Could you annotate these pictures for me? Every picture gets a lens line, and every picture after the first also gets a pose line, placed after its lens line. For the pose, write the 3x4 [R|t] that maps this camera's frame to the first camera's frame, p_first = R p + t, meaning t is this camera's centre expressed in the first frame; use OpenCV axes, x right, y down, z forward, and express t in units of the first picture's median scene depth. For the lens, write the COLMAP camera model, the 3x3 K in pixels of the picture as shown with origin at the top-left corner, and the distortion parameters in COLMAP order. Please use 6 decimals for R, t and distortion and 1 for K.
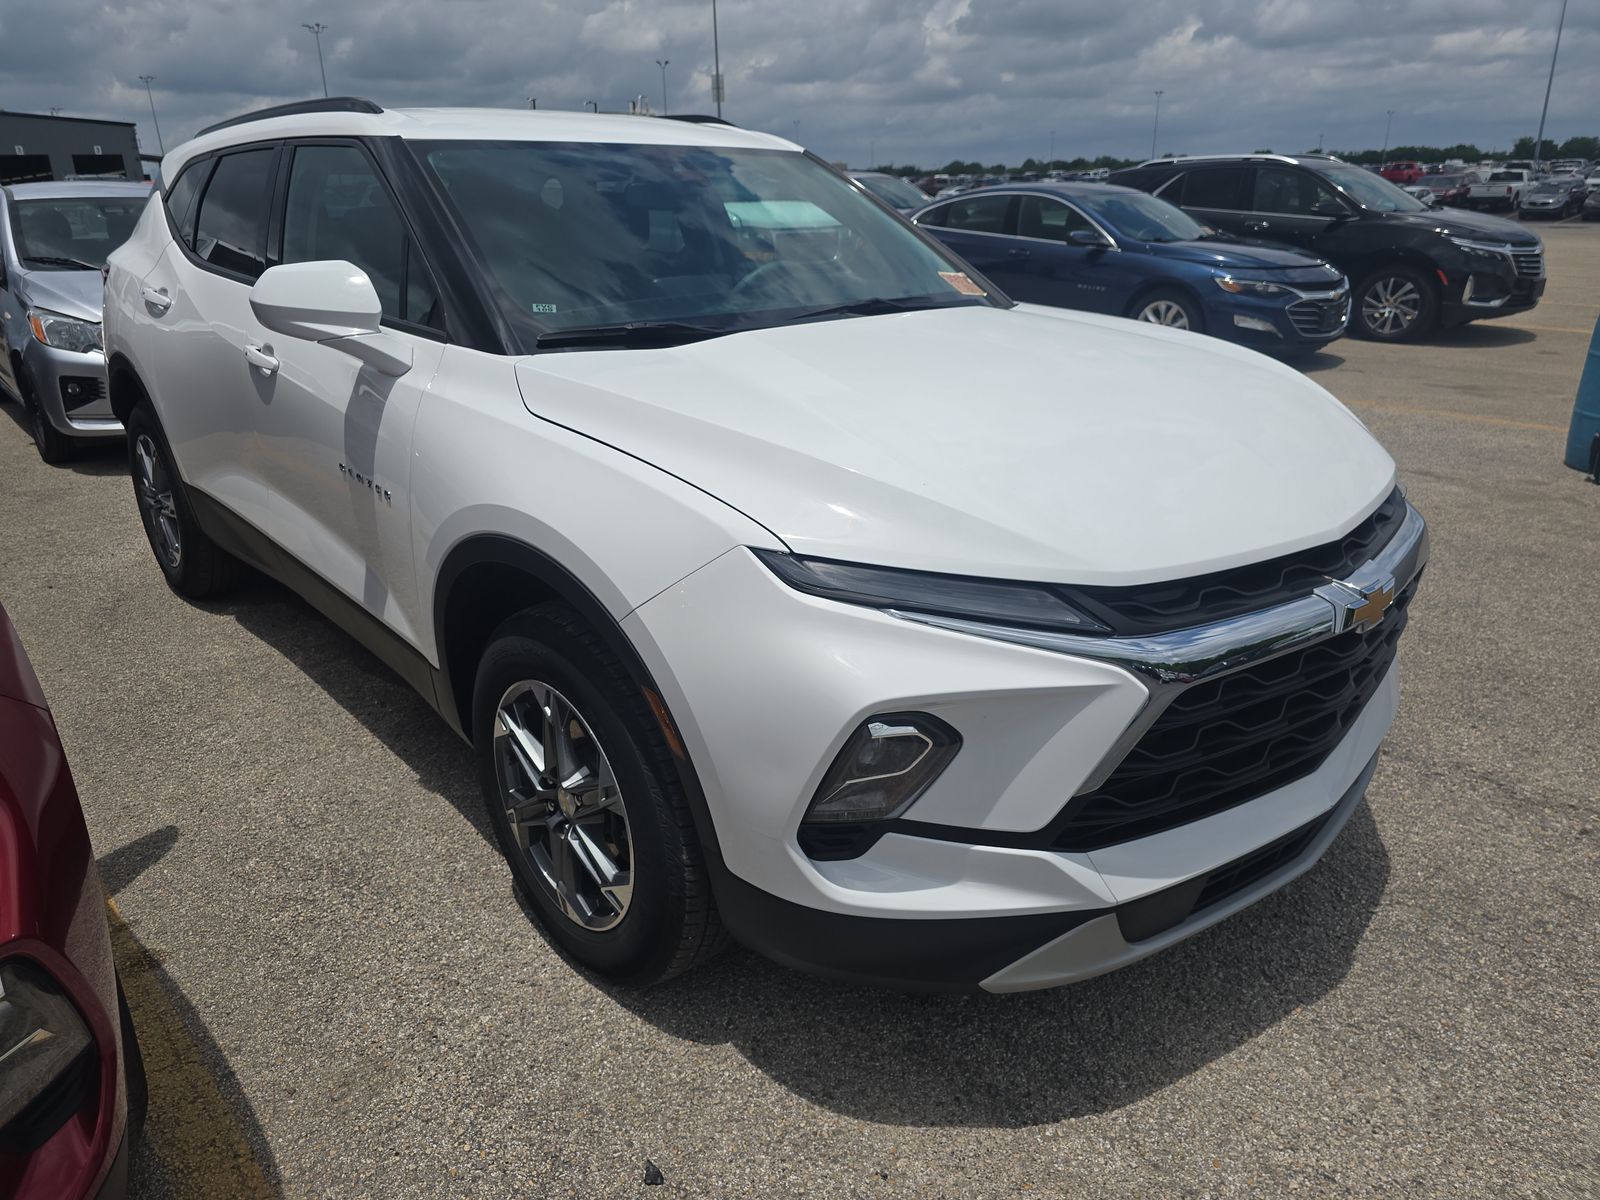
lens RADIAL K [[1117.1, 0, 800.0], [0, 1117.1, 600.0], [0, 0, 1]] dist [0.052058, -0.053514]
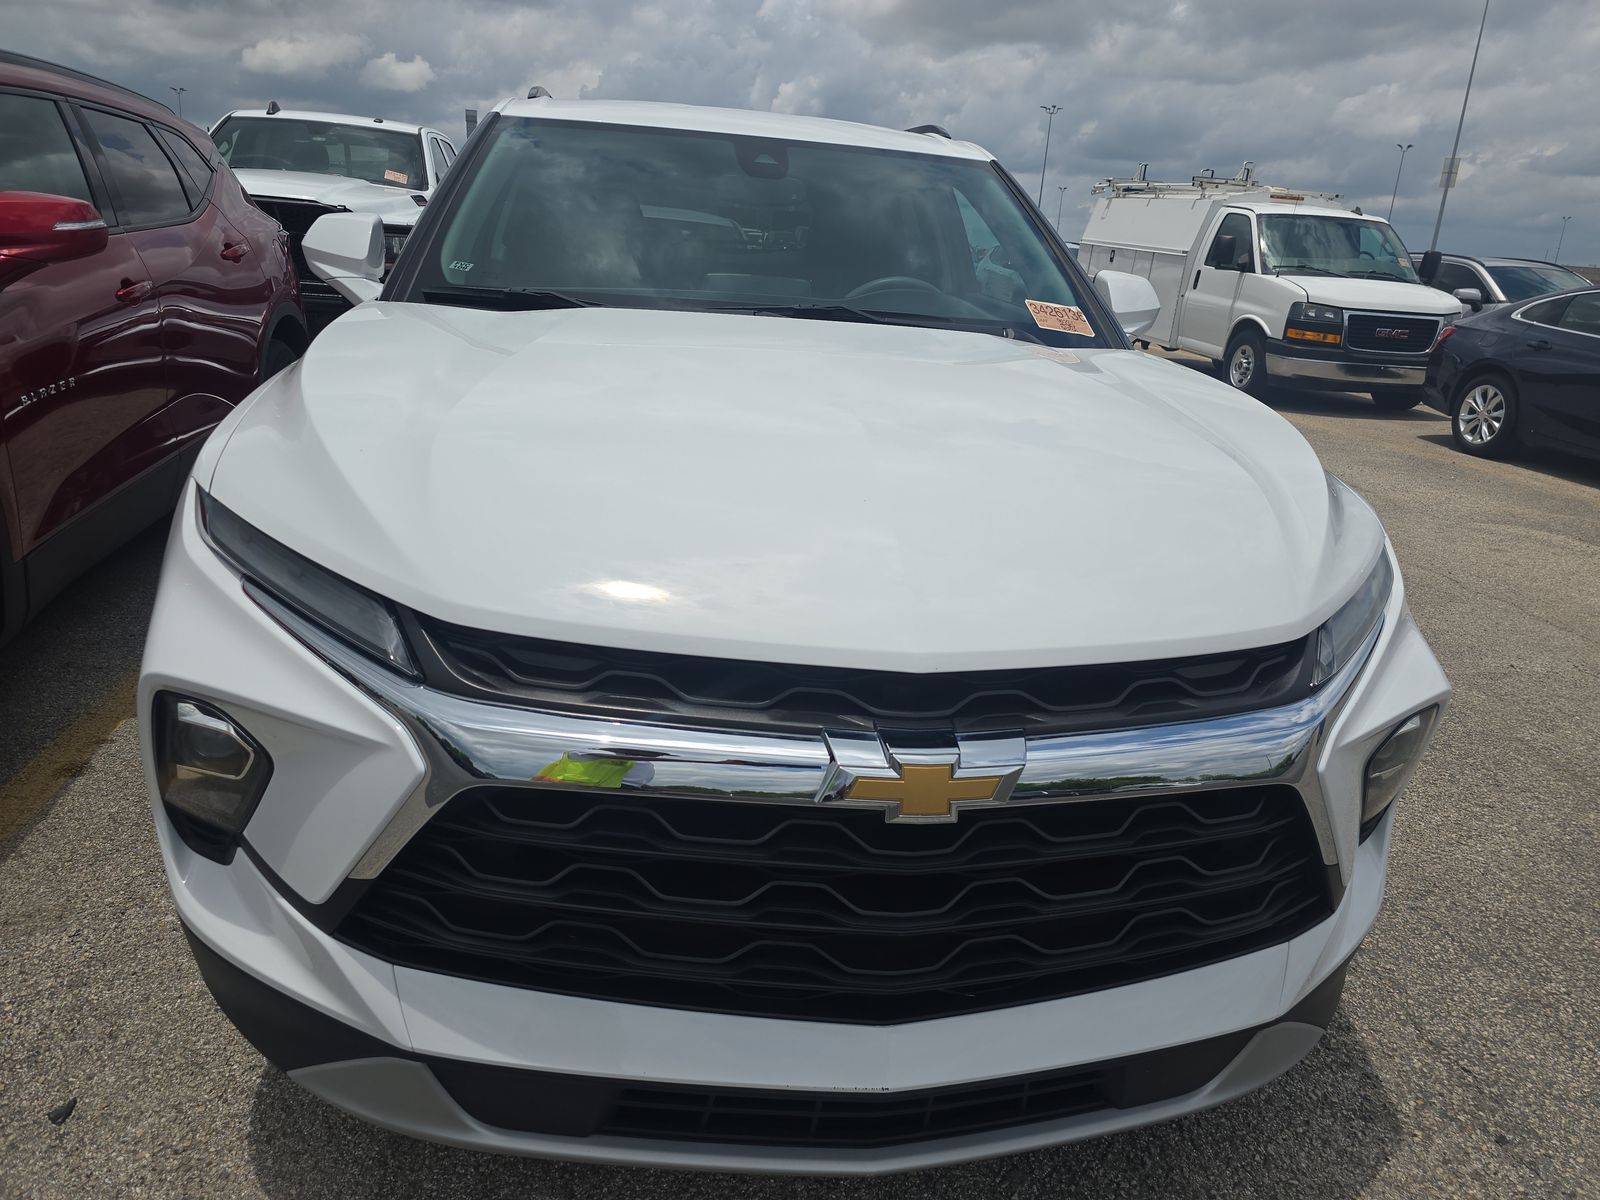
lens RADIAL K [[1117.1, 0, 800.0], [0, 1117.1, 600.0], [0, 0, 1]] dist [0.052058, -0.053514]
pose [[0.818850, 0.234626, -0.523865, 0.153236], [-0.268215, 0.963282, 0.012183, -0.017385], [0.507489, 0.130532, 0.851714, 0.086968]]
